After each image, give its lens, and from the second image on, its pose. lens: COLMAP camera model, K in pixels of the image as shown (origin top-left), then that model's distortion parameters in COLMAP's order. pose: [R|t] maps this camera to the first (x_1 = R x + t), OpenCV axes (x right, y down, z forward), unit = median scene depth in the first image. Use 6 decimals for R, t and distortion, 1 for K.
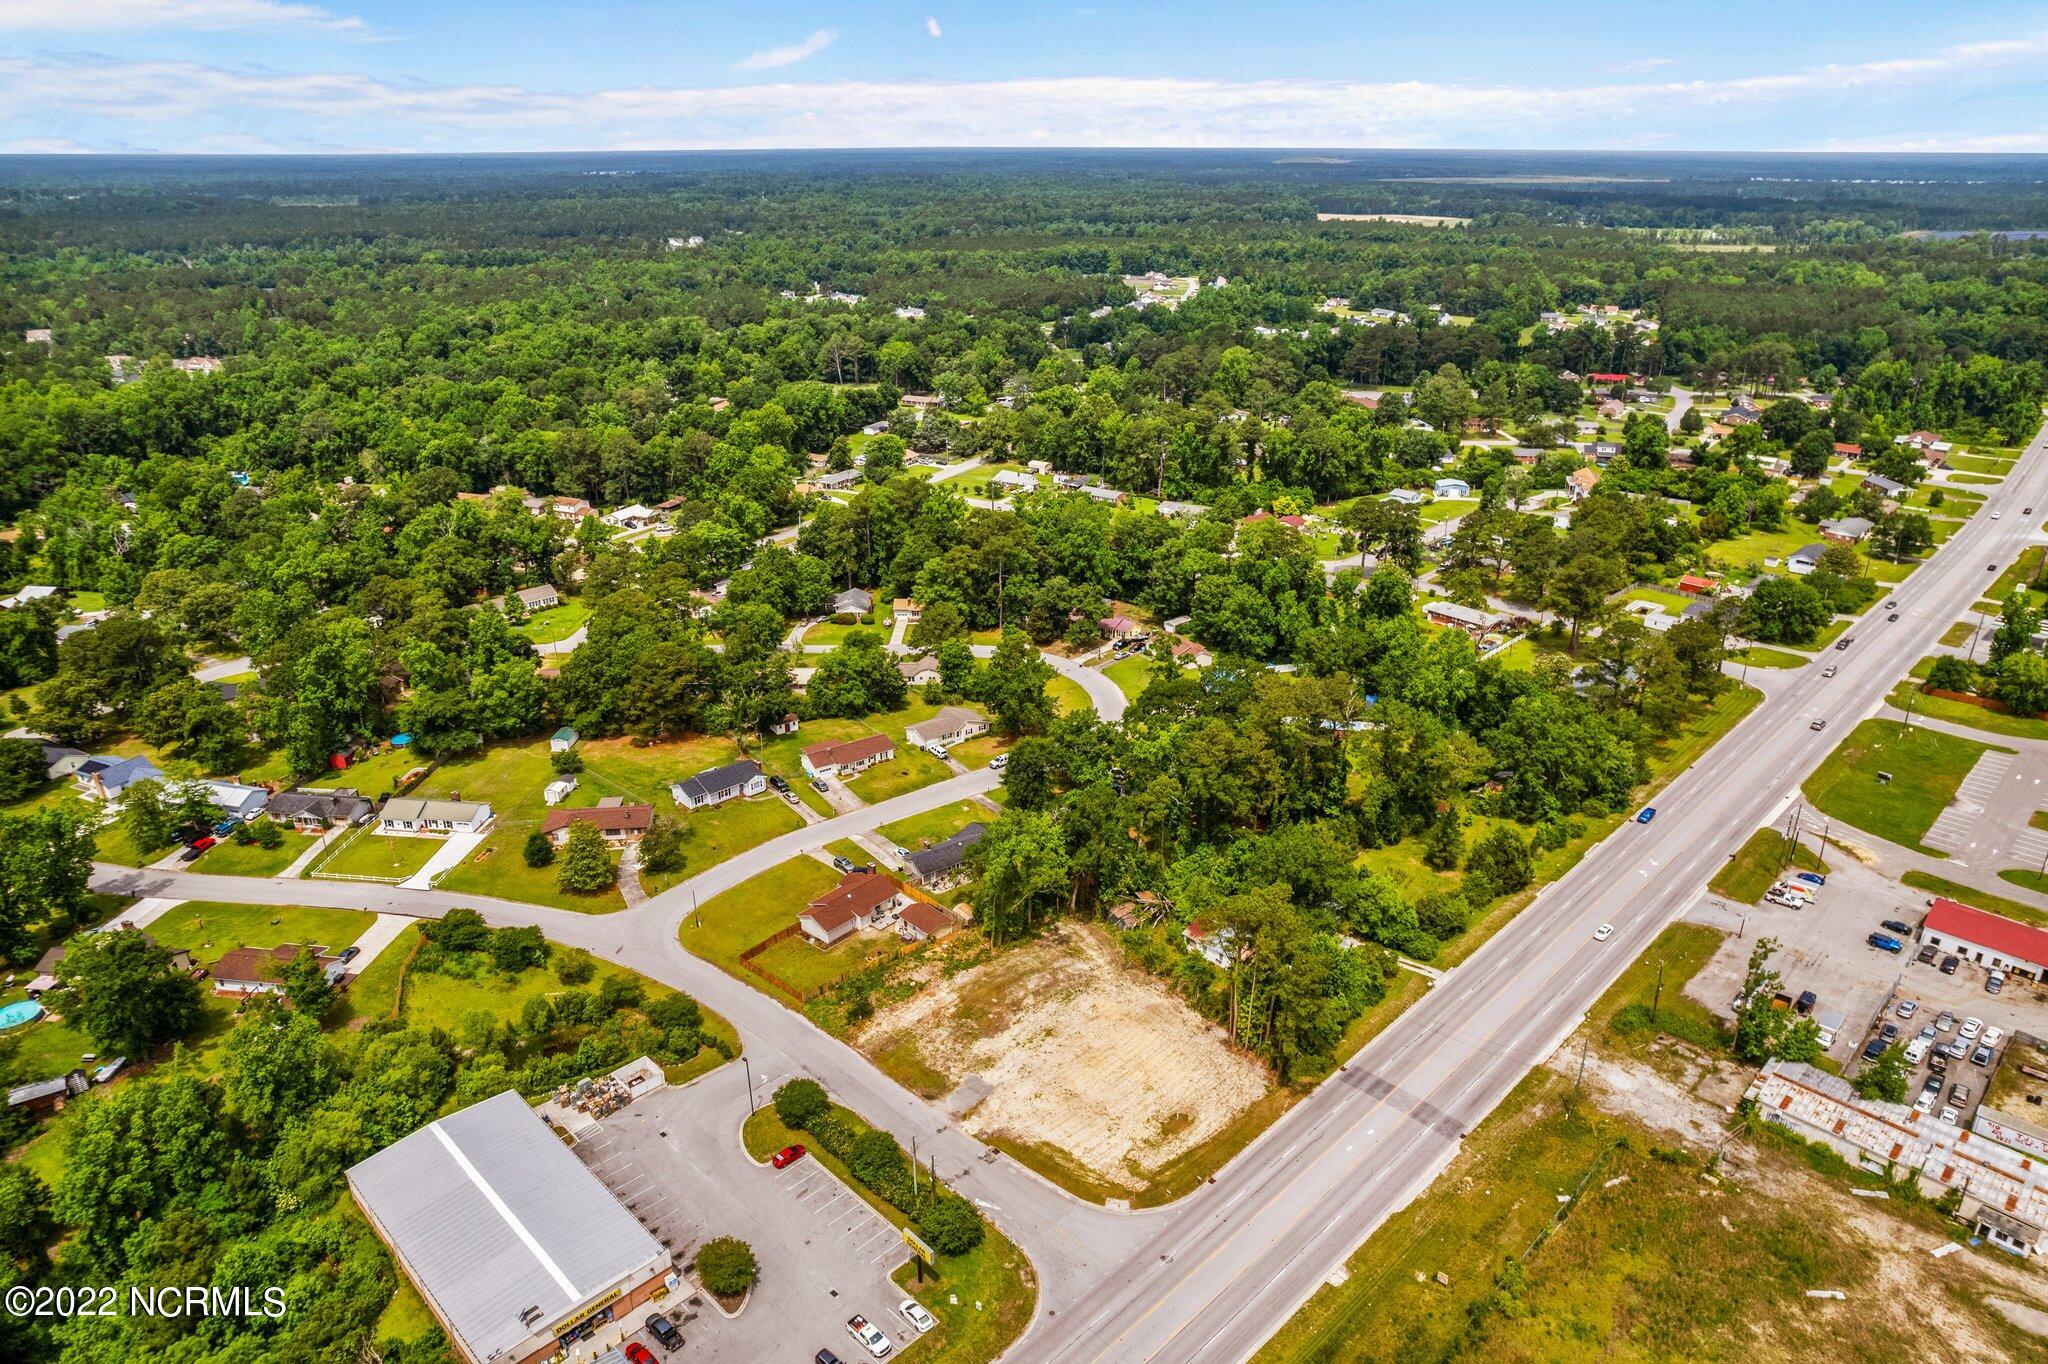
lens RADIAL K [[1307.6, 0, 1021.2], [0, 1307.6, 699.4], [0, 0, 1]] dist [-0.071547, 0.060863]
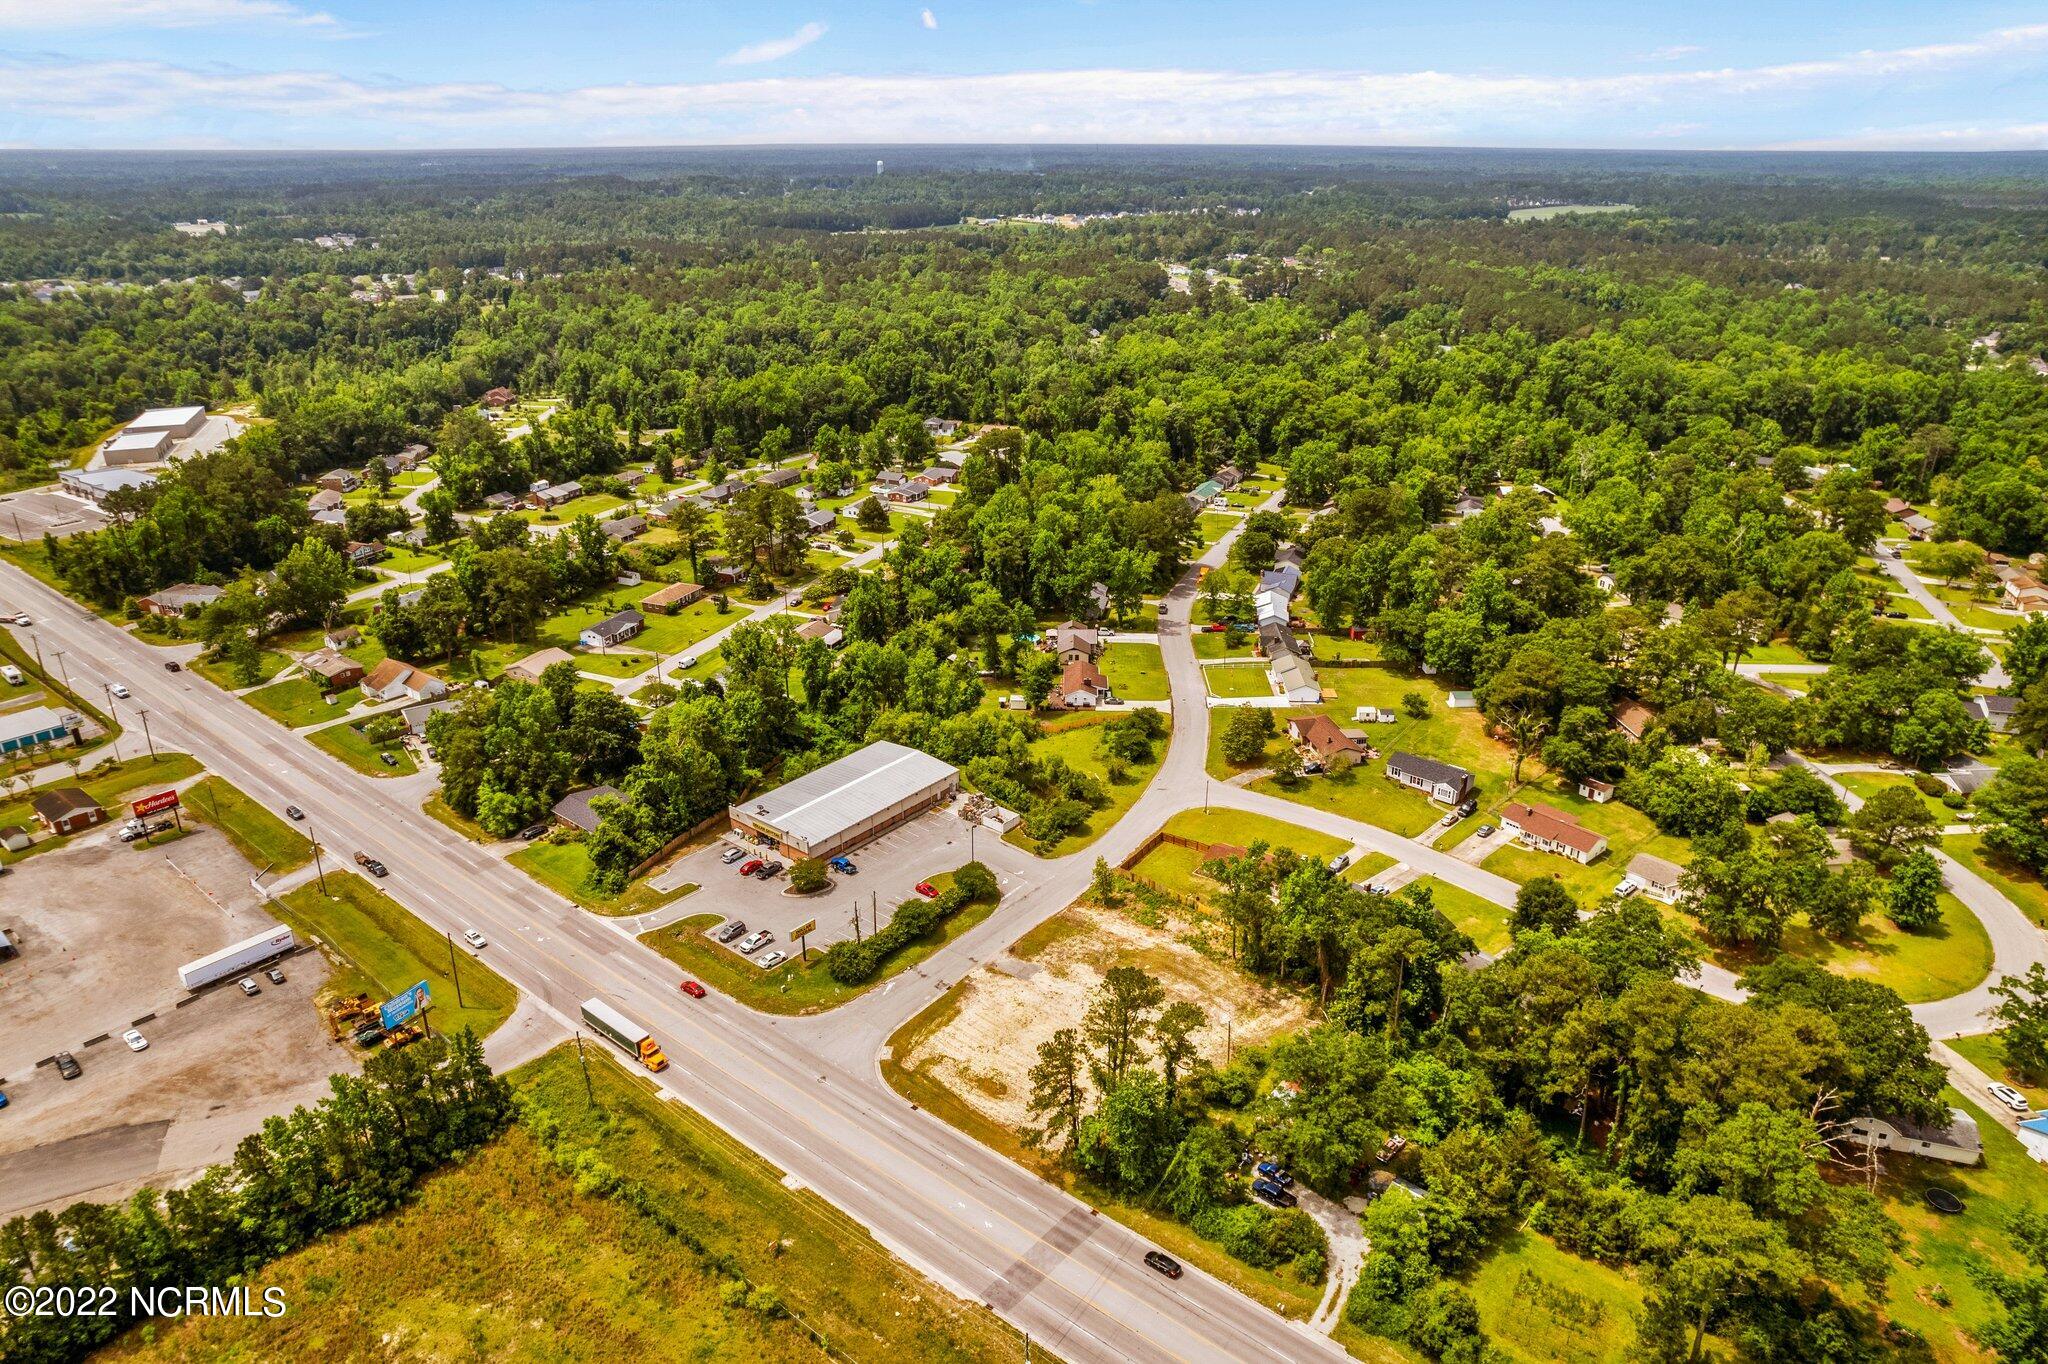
lens RADIAL K [[1324.5, 0, 1026.4], [0, 1324.5, 677.7], [0, 0, 1]] dist [-0.048917, 0.001395]
pose [[0.102198, 0.380543, -0.919099, 0.823936], [-0.394423, 0.863707, 0.313751, -0.251245], [0.913228, 0.330449, 0.238364, 0.573176]]
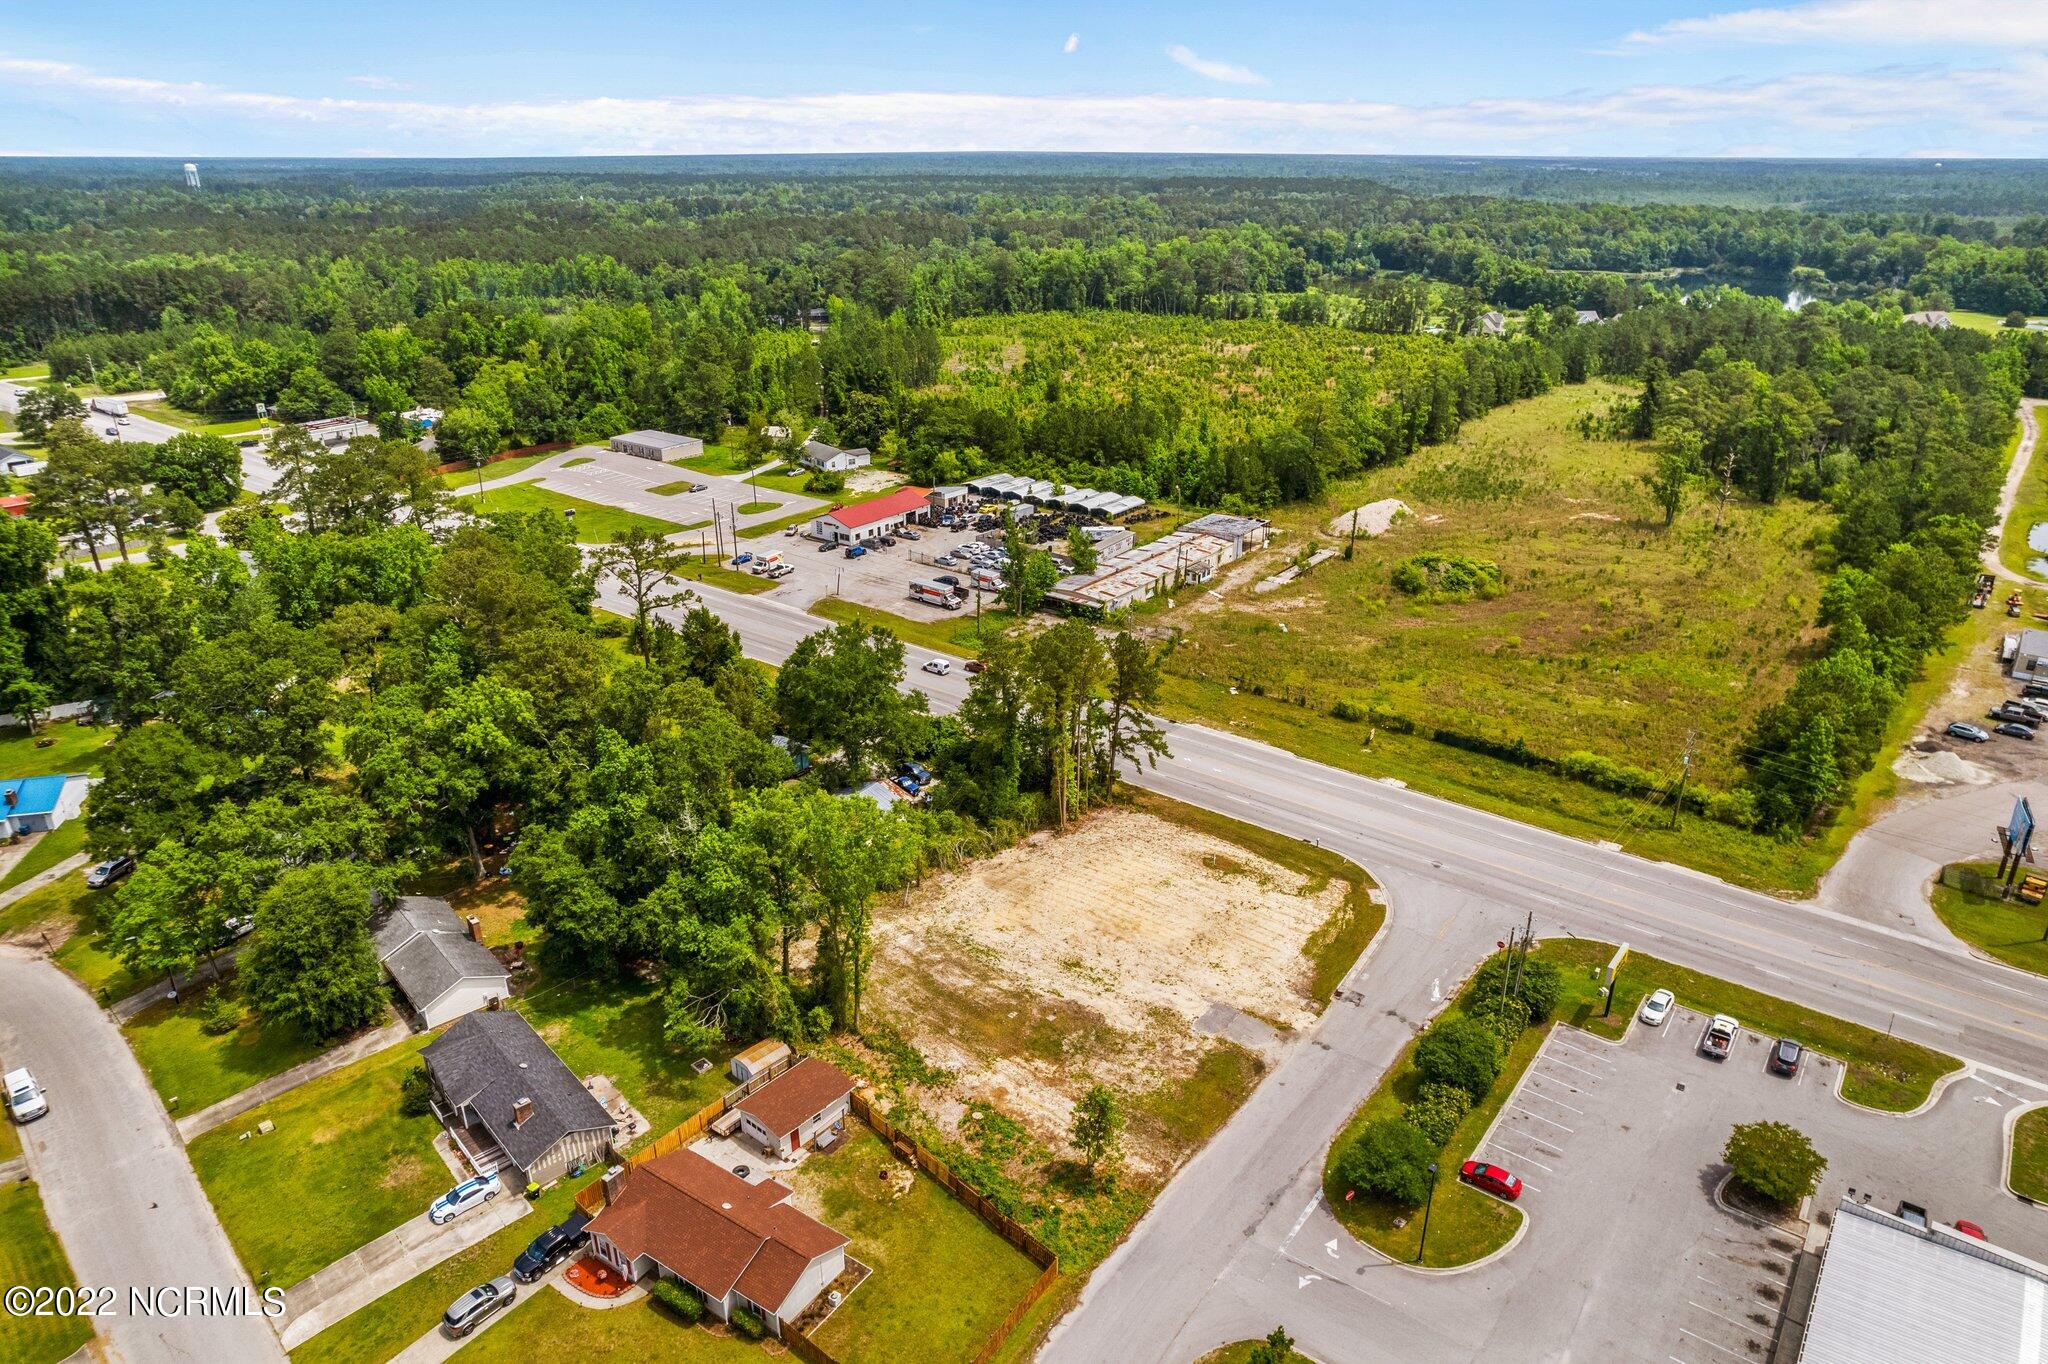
lens RADIAL K [[1312.2, 0, 1024.0], [0, 1312.2, 682.0], [0, 0, 1]] dist [-0.082398, 0.078621]
pose [[-0.130880, -0.375694, 0.917455, -0.499314], [0.393812, 0.829571, 0.395885, -0.126403], [-0.909826, 0.413118, 0.039378, 0.887043]]
